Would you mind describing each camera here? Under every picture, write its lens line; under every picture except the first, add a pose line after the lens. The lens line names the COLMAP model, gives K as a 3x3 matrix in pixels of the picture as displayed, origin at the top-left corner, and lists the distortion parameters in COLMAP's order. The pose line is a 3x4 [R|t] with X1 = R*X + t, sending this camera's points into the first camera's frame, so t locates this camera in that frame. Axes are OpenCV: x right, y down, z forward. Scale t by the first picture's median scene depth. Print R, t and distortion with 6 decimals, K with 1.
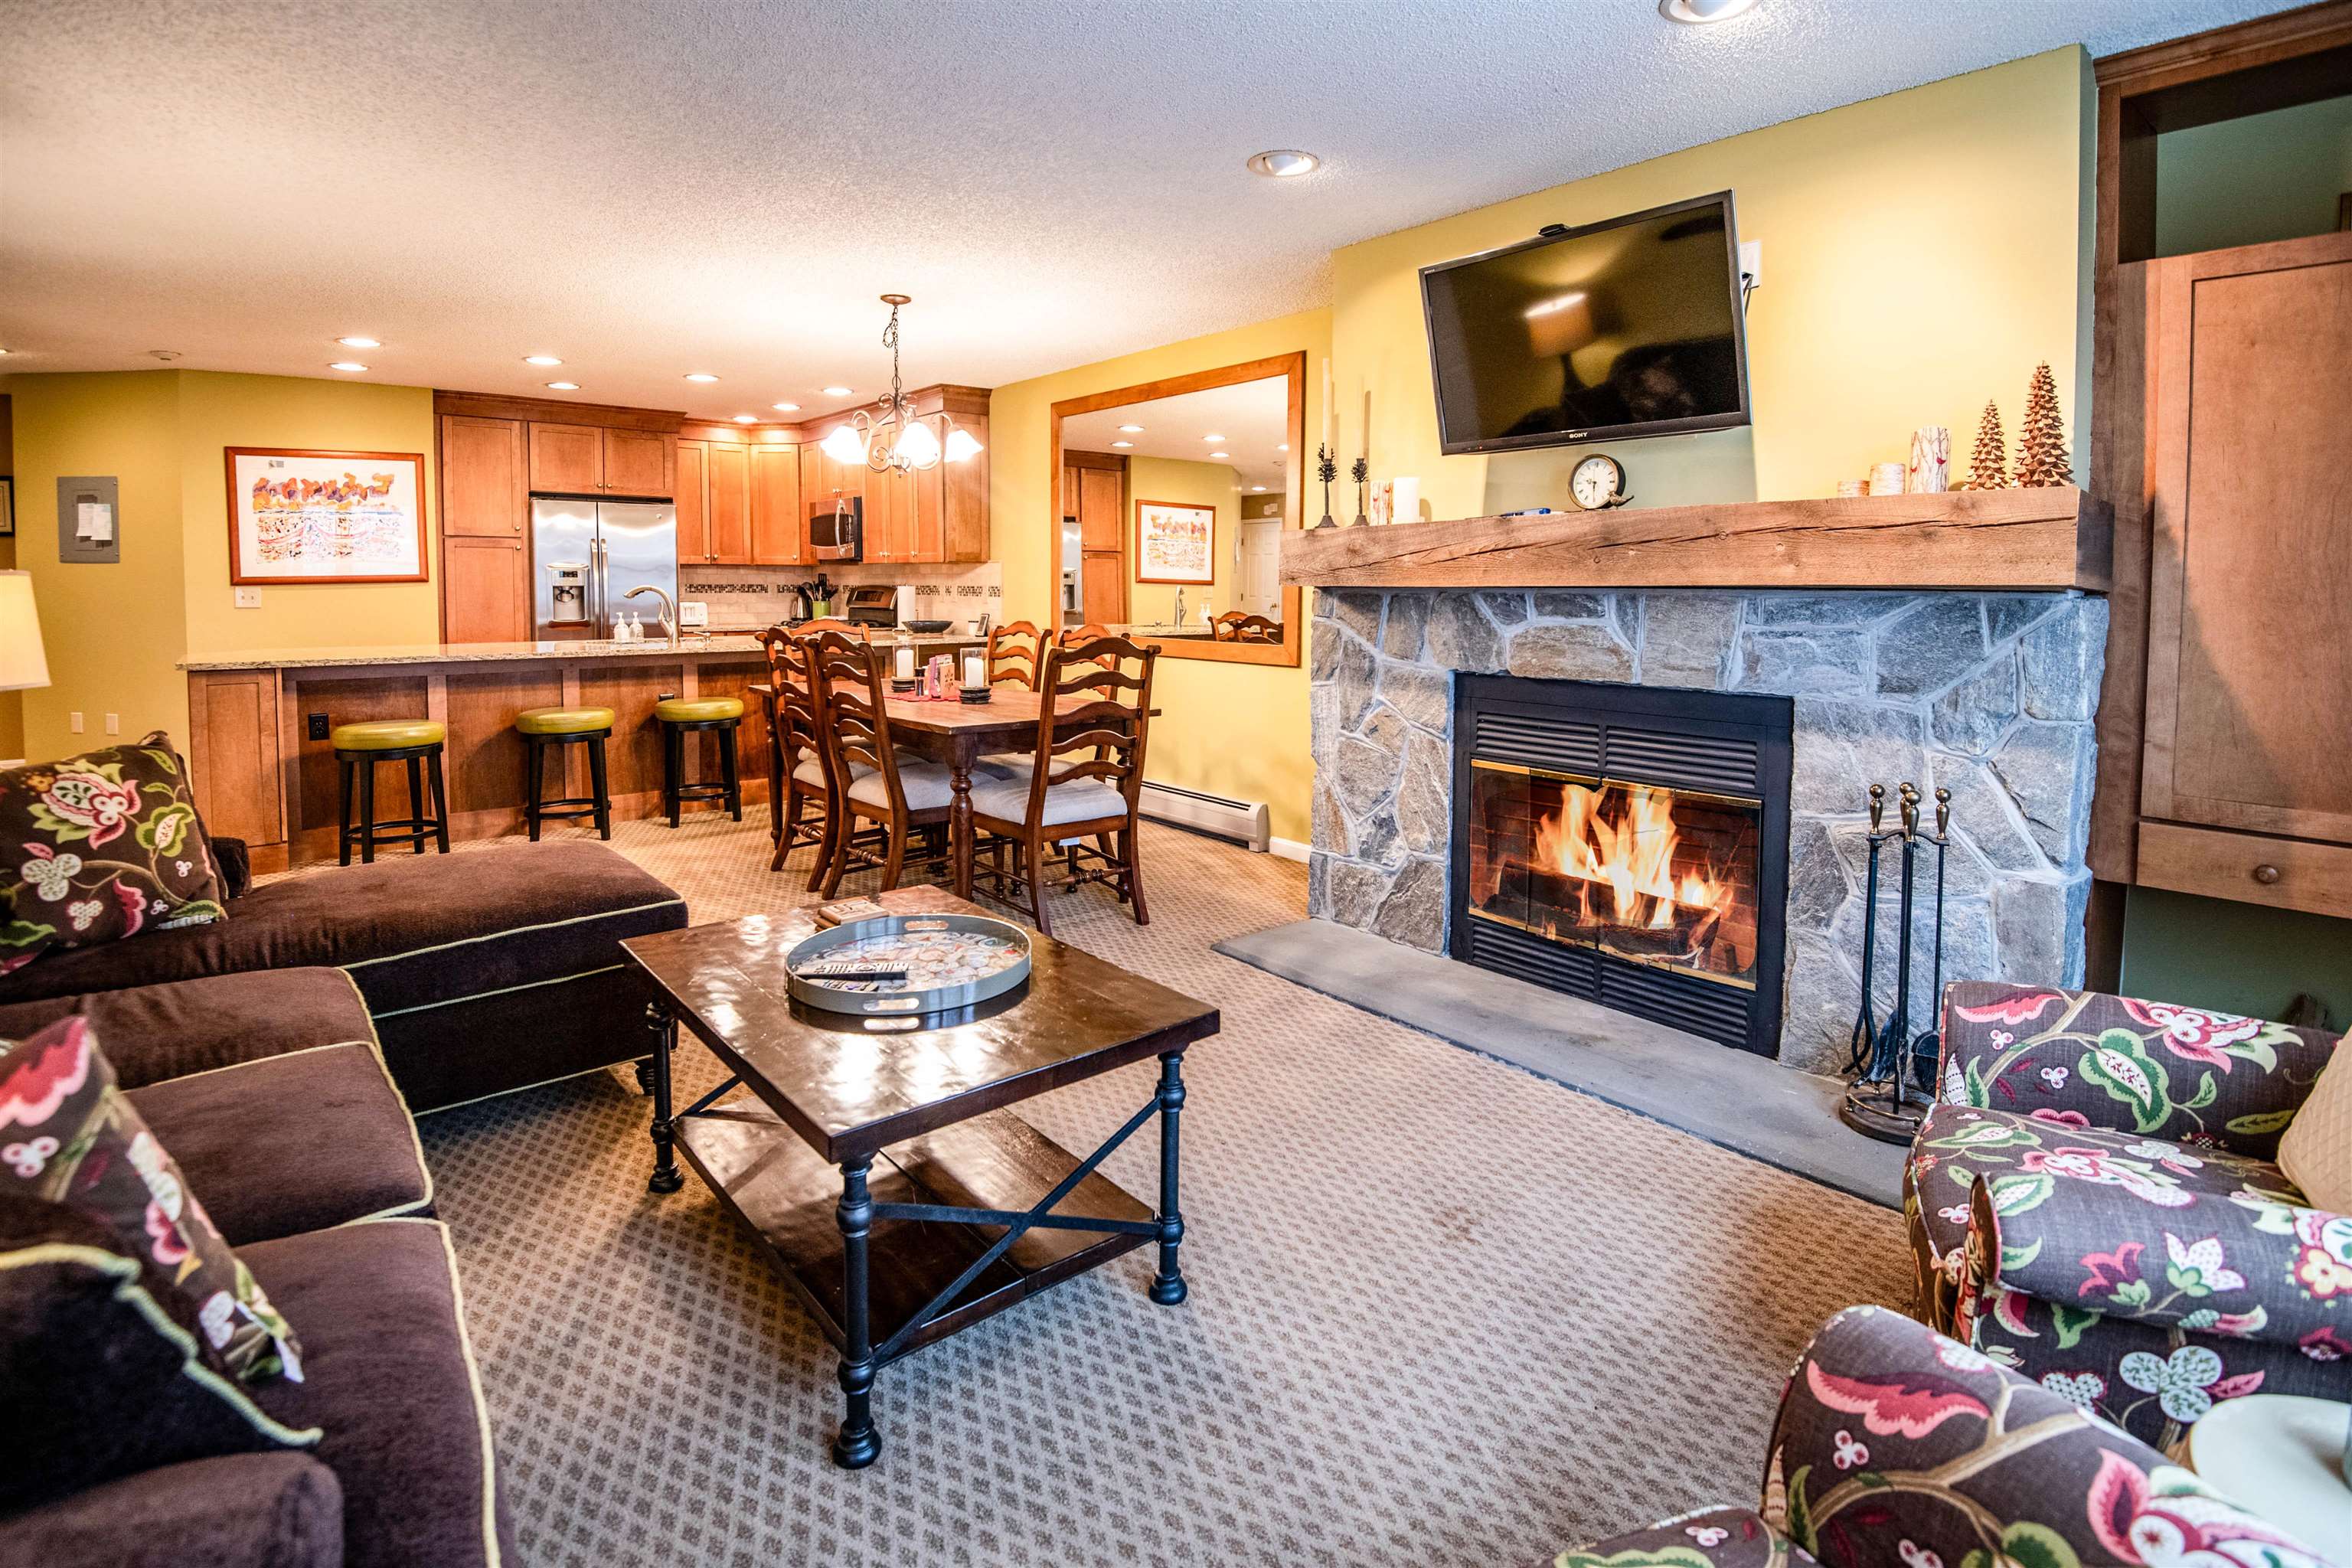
lens RADIAL K [[1160.4, 0, 1163.2], [0, 1160.4, 669.0], [0, 0, 1]] dist [-0.024844, -0.006791]
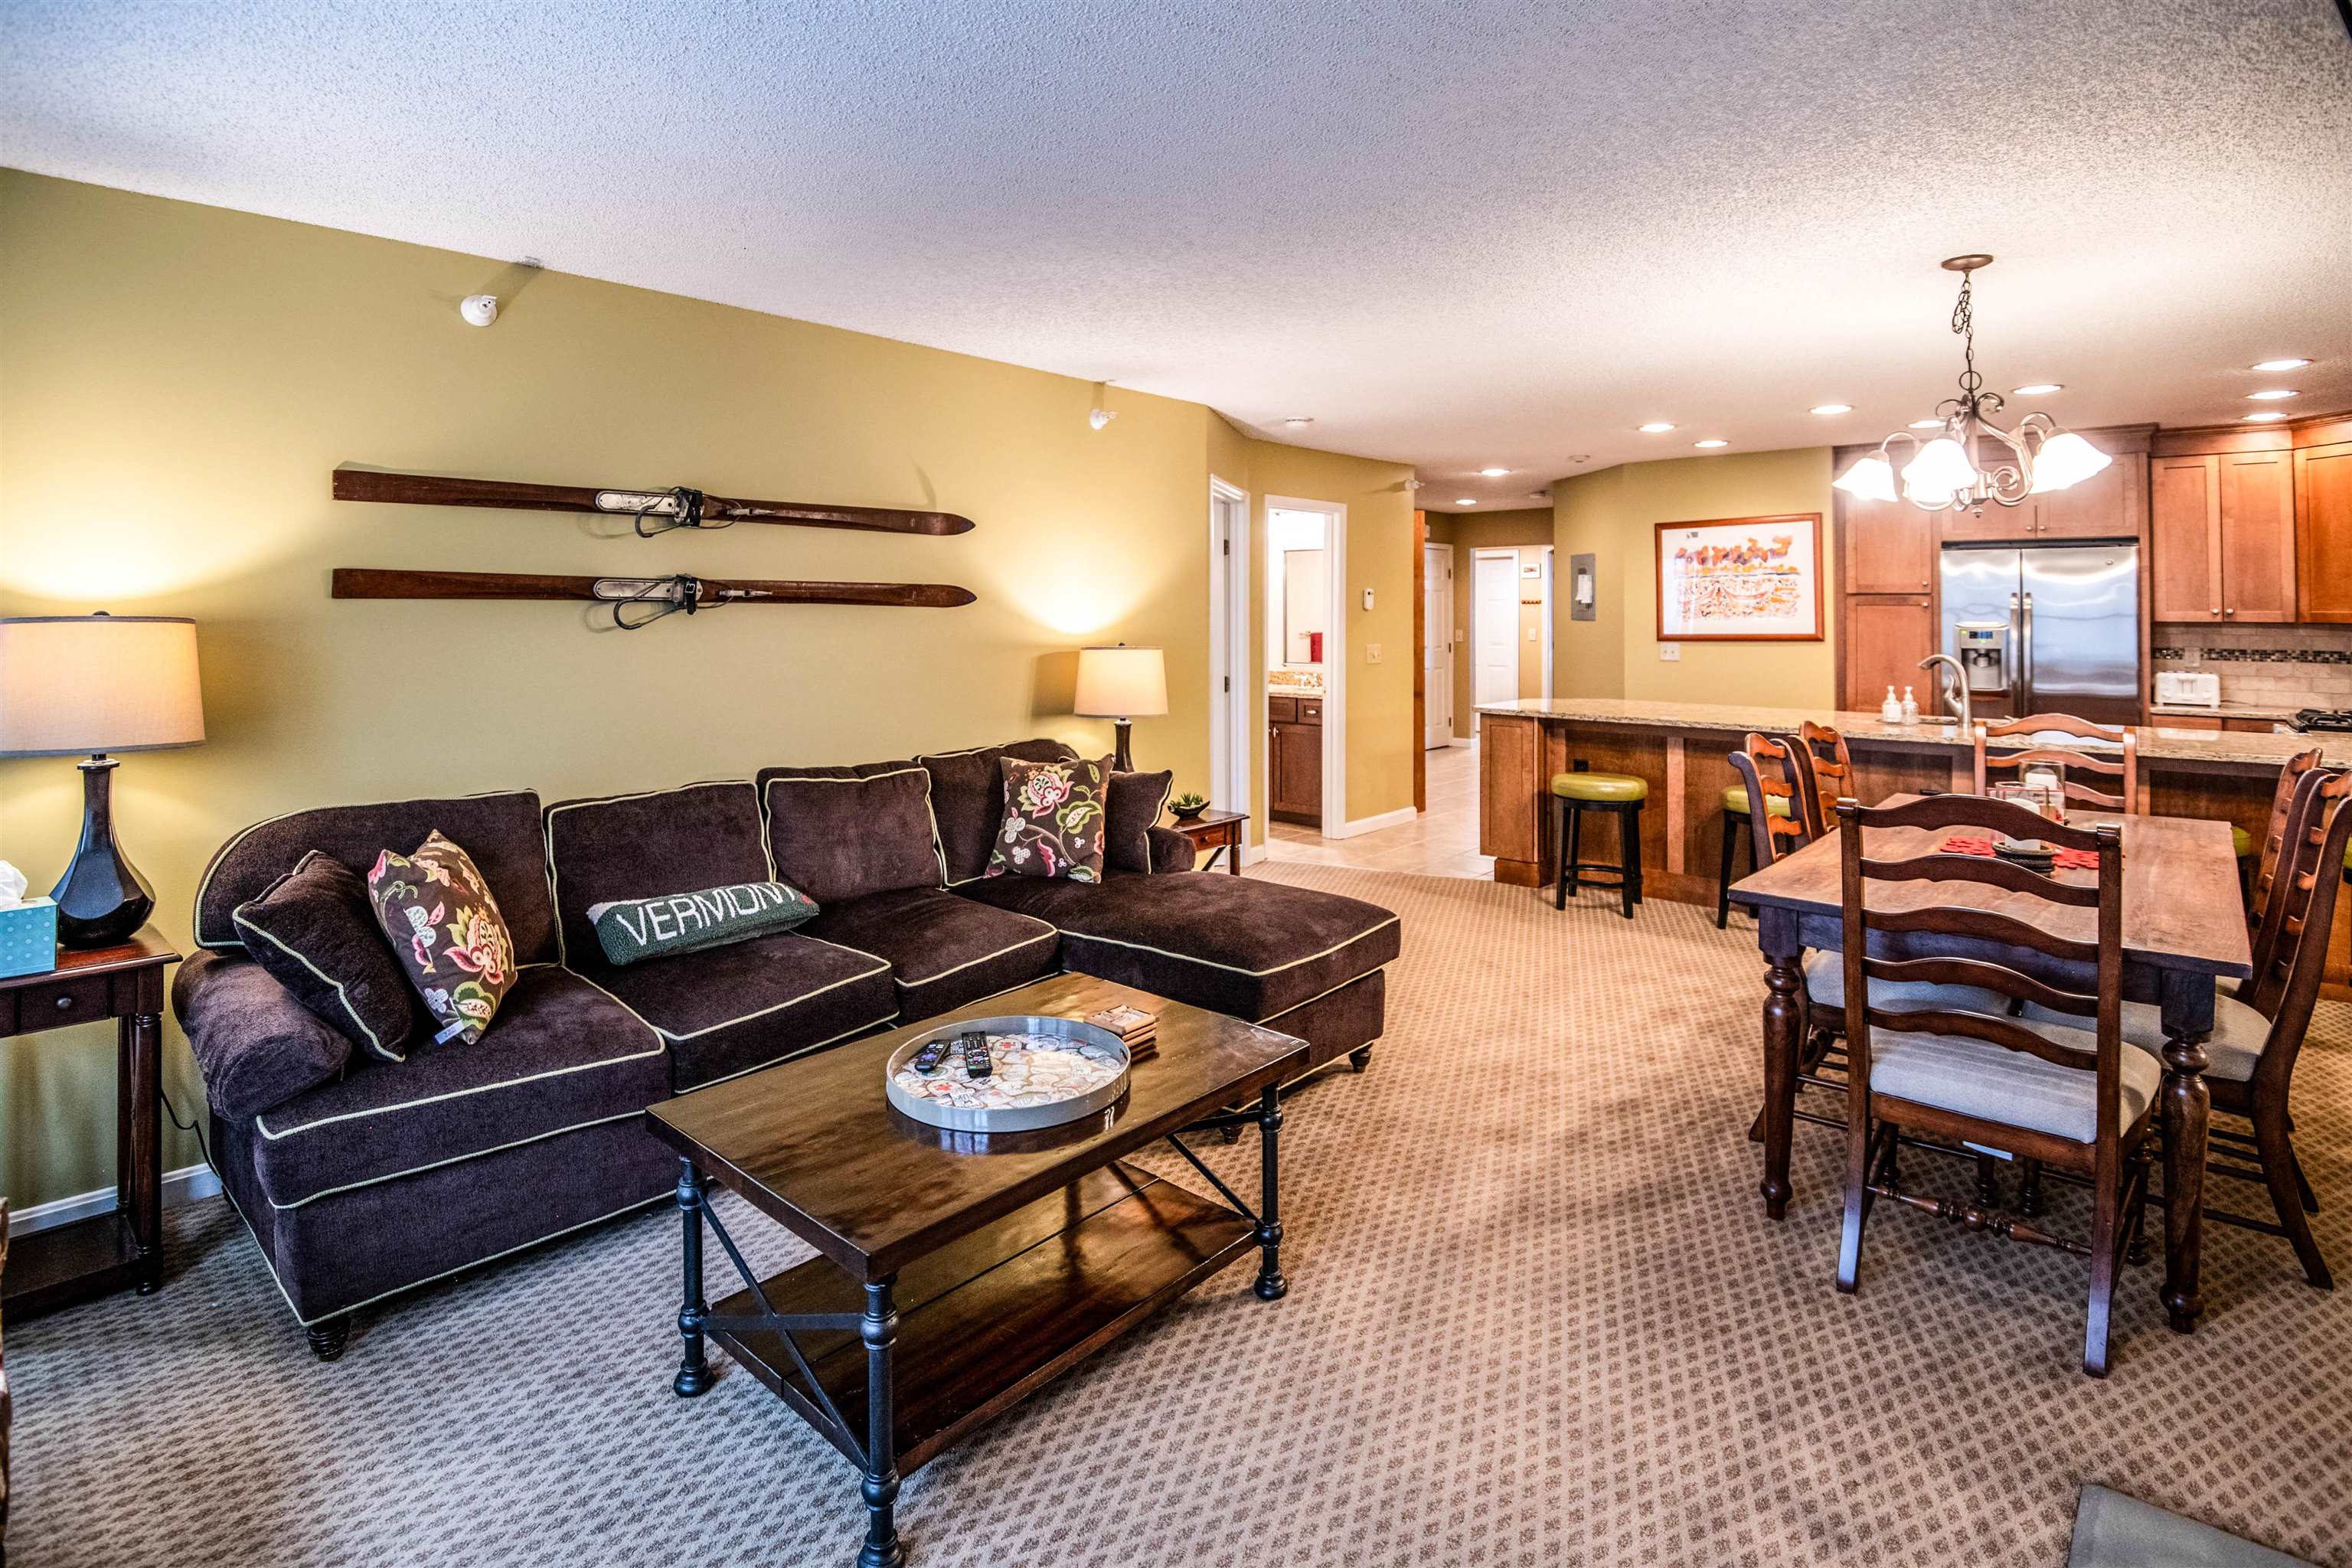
lens RADIAL K [[1160.4, 0, 1160.4], [0, 1160.4, 592.1], [0, 0, 1]] dist [-0.024844, -0.006791]
pose [[0.153815, -0.022807, -0.987836, 0.359537], [-0.077150, 0.996404, -0.035018, -0.058615], [0.985083, 0.081598, 0.151503, 0.424299]]
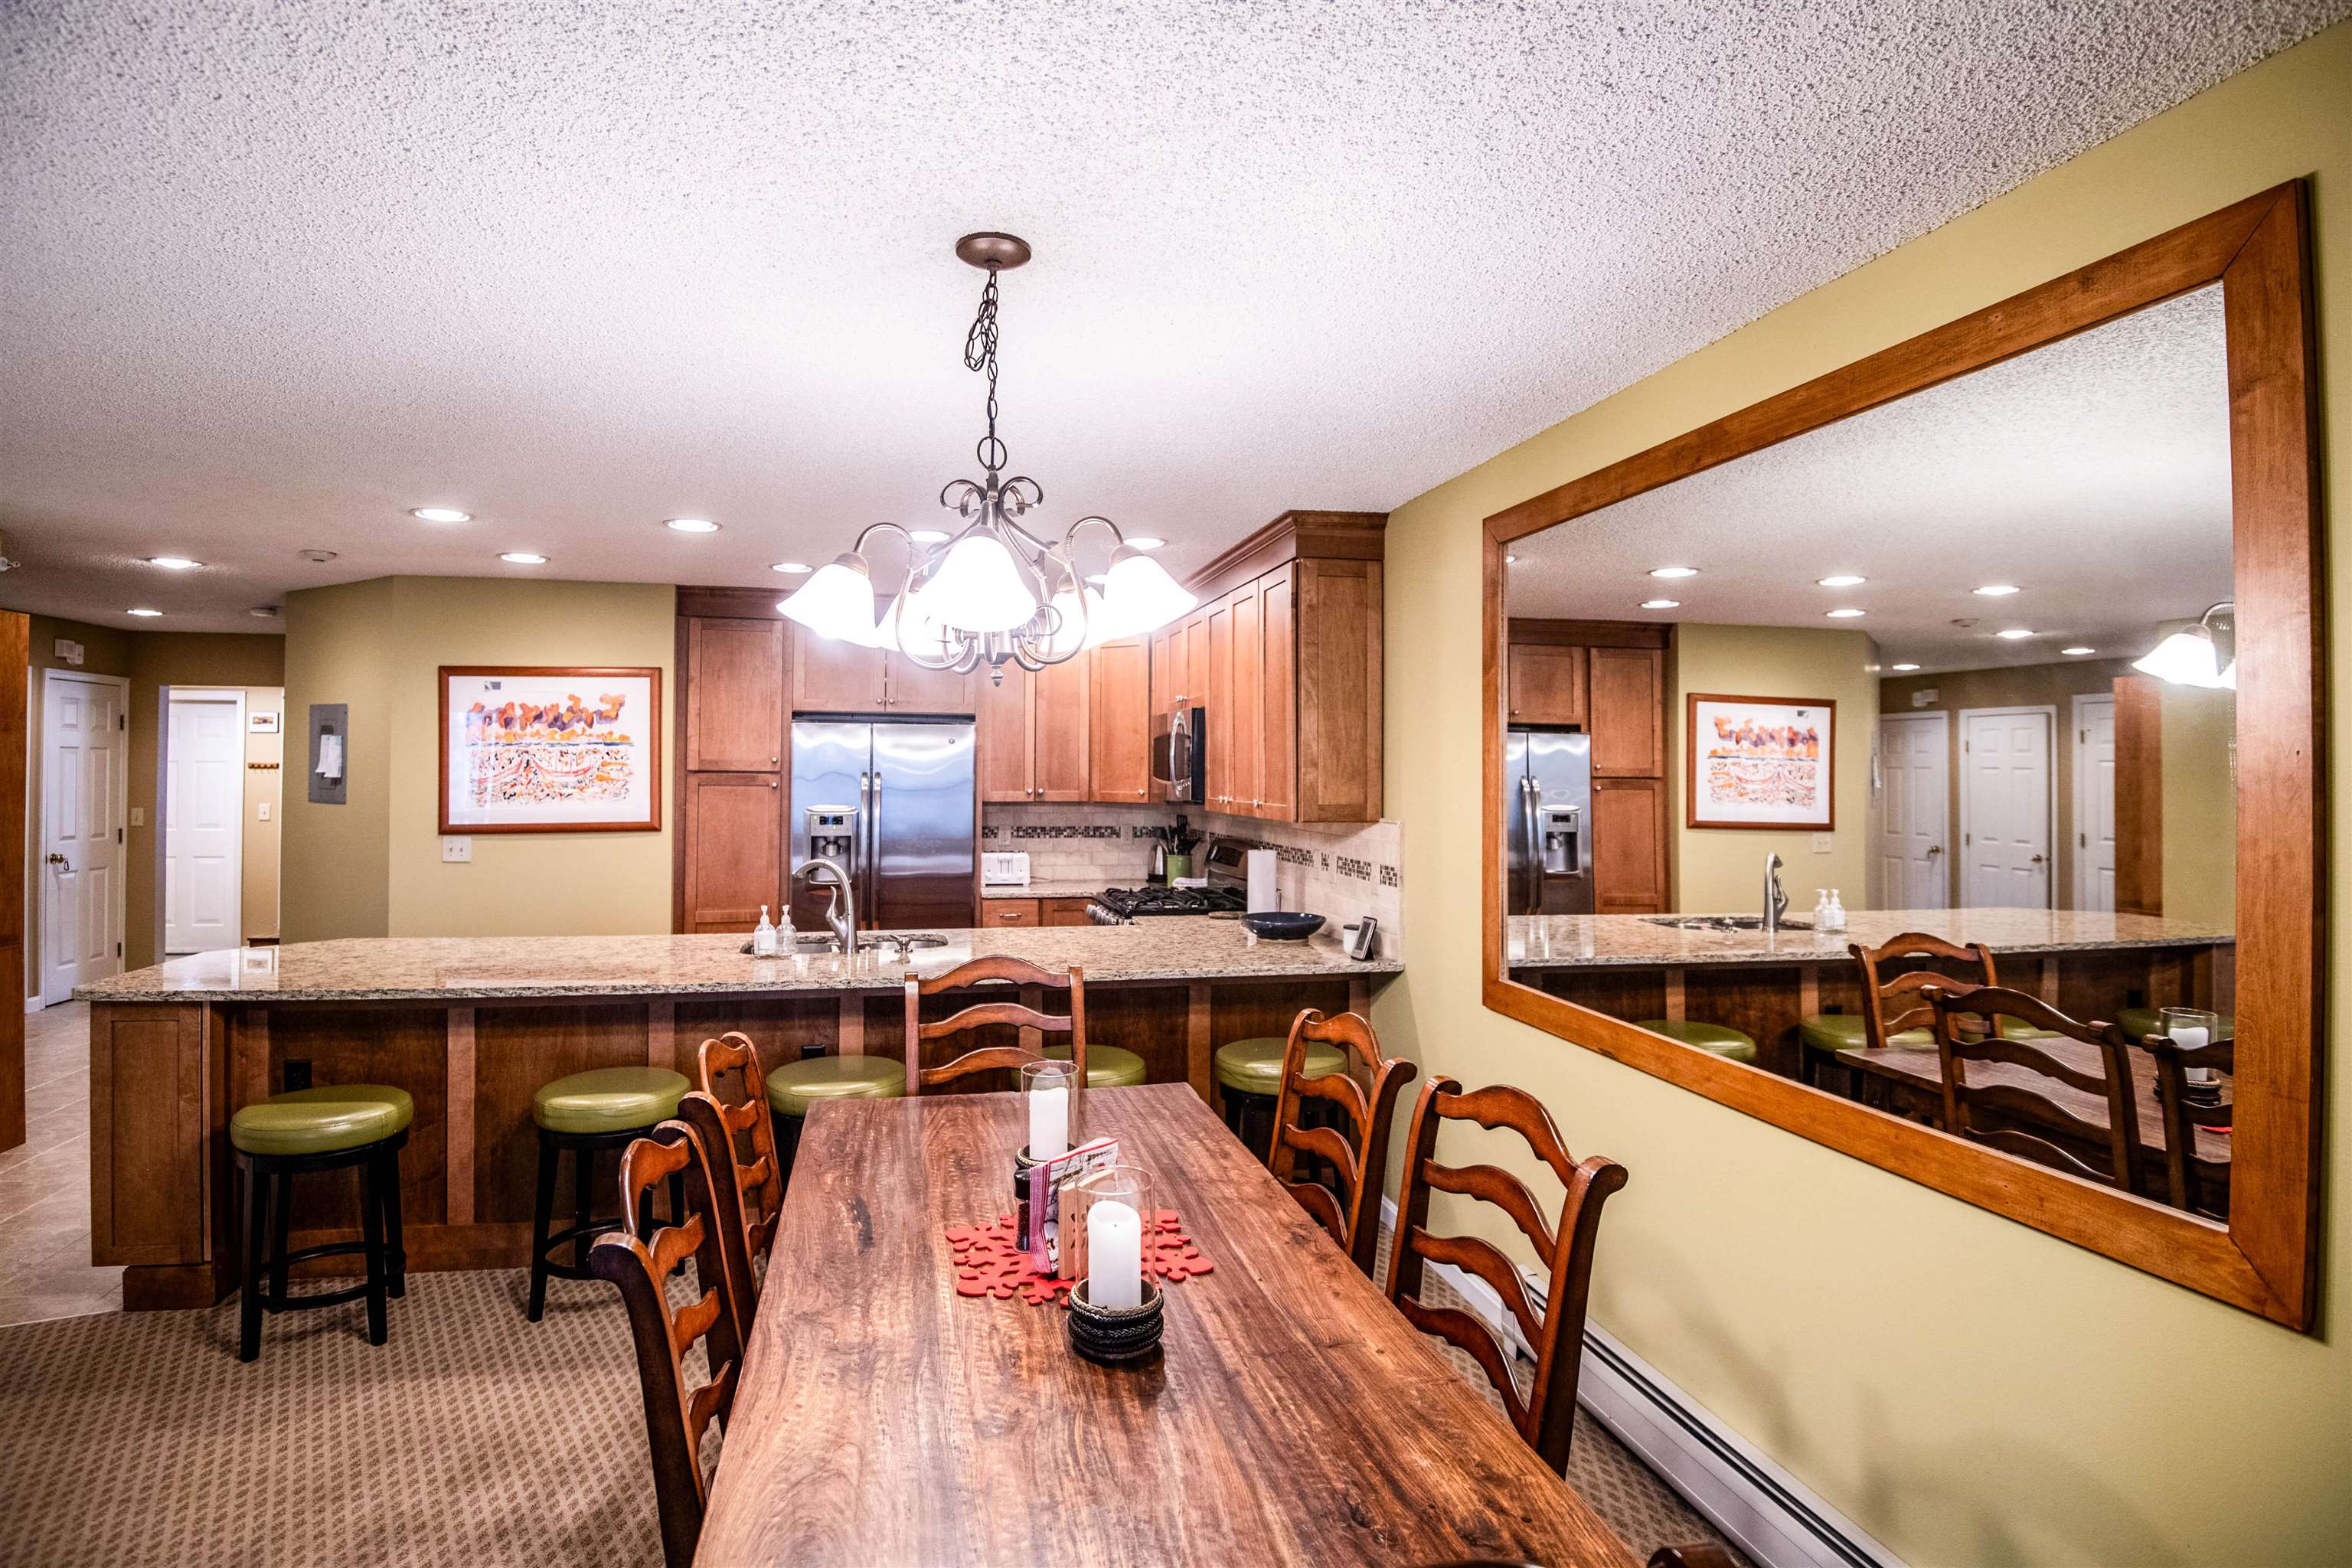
lens RADIAL K [[1160.4, 0, 1104.3], [0, 1160.4, 761.8], [0, 0, 1]] dist [-0.024844, -0.006791]
pose [[0.879826, -0.002693, -0.475288, -0.005018], [-0.037629, 0.996450, -0.075303, -0.109546], [0.473804, 0.084138, 0.876602, 0.663493]]
